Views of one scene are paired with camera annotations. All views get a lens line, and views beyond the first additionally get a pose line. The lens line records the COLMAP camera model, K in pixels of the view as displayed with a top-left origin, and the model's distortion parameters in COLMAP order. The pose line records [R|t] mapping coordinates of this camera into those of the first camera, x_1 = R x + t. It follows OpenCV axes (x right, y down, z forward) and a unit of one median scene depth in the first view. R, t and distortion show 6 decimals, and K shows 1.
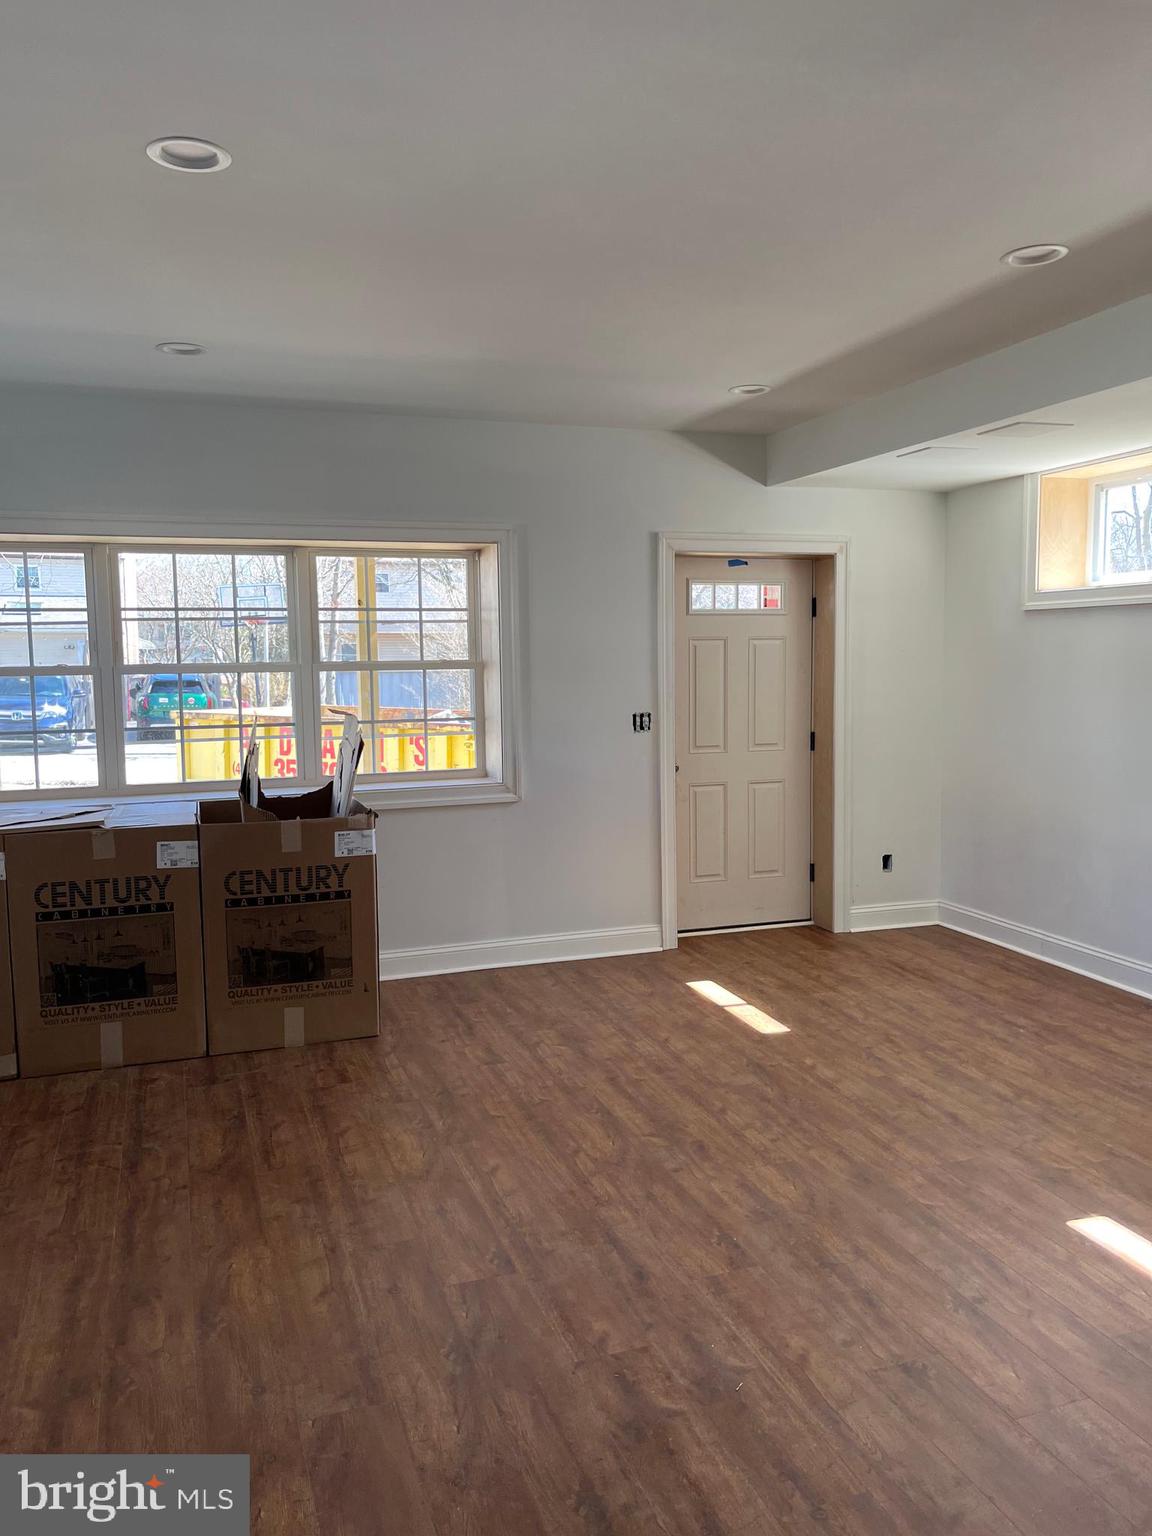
lens RADIAL K [[1155.2, 0, 572.2], [0, 1155.2, 769.4], [0, 0, 1]] dist [0.007114, -0.030207]
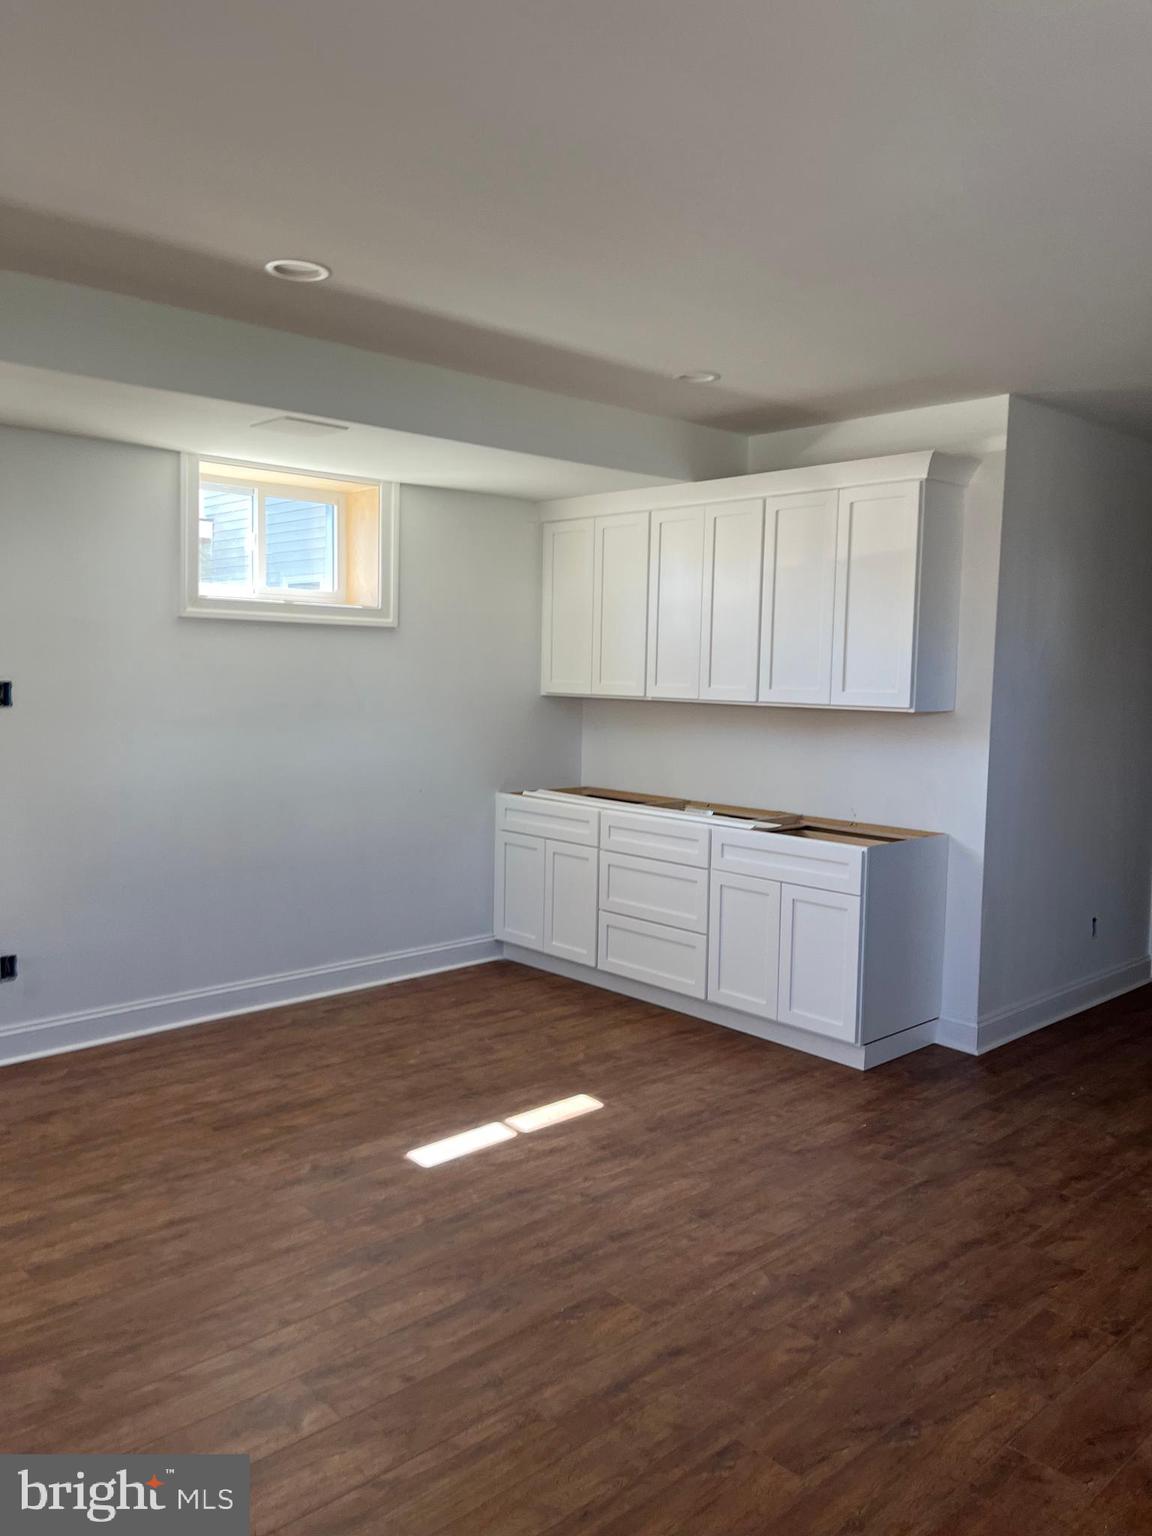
lens RADIAL K [[1155.2, 0, 573.3], [0, 1155.2, 763.7], [0, 0, 1]] dist [0.007114, -0.030207]
pose [[-0.390847, -0.079193, 0.917042, -0.709140], [0.088019, 0.988511, 0.122878, -0.146676], [-0.916237, 0.128744, -0.379386, 1.345724]]
